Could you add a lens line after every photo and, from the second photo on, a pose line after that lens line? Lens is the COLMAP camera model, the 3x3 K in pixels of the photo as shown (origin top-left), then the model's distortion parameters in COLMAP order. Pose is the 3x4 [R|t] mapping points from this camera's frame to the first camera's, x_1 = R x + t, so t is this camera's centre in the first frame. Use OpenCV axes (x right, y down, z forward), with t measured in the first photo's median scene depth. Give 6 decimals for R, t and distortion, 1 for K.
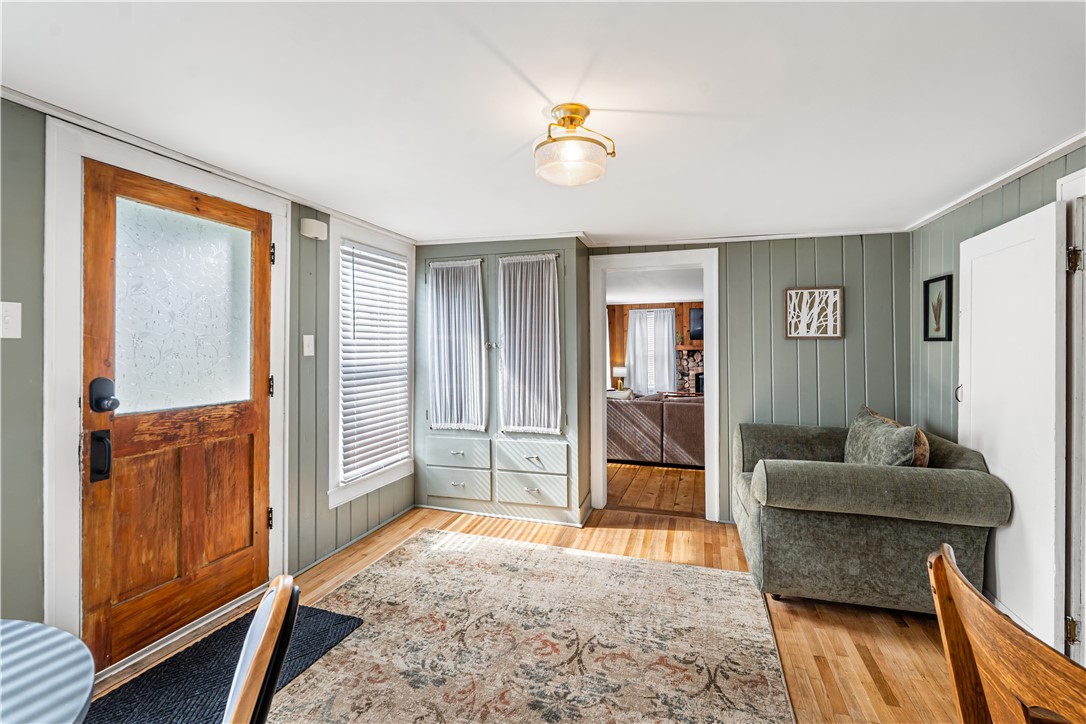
lens RADIAL K [[479.1, 0, 547.9], [0, 479.1, 347.2], [0, 0, 1]] dist [-0.003931, 0.000821]
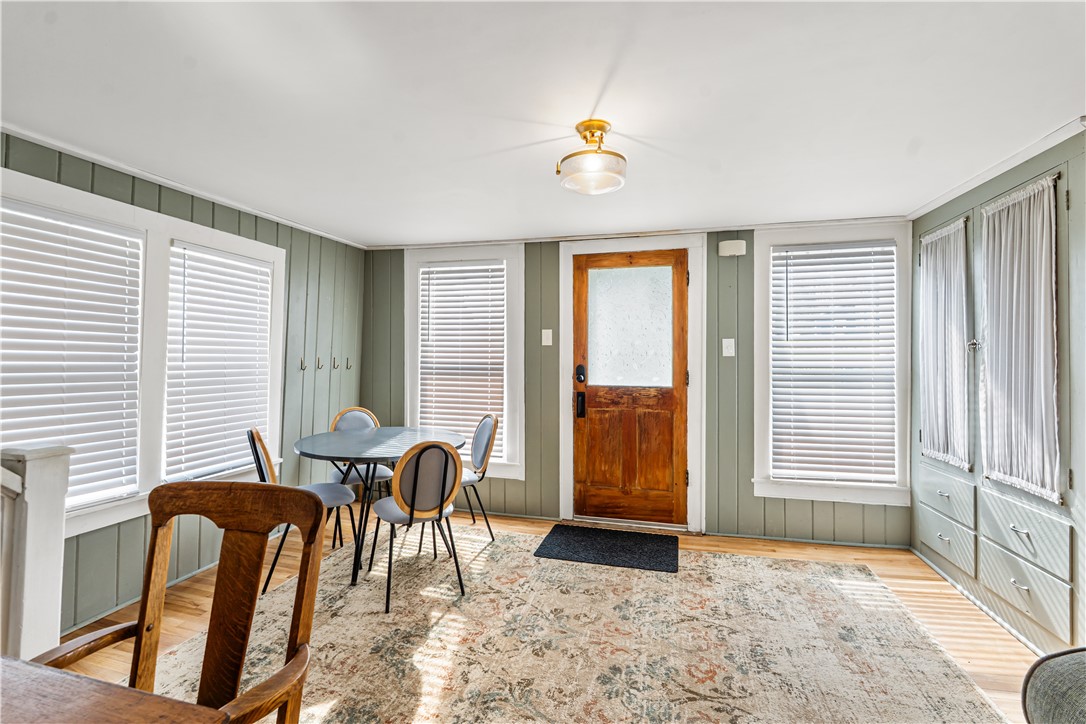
lens RADIAL K [[479.1, 0, 546.2], [0, 479.1, 356.7], [0, 0, 1]] dist [-0.003931, 0.000821]
pose [[0.063565, -0.000127, -0.997978, 0.743959], [-0.003093, 0.999995, -0.000324, 0.023595], [0.997973, 0.003107, 0.063565, 0.542254]]
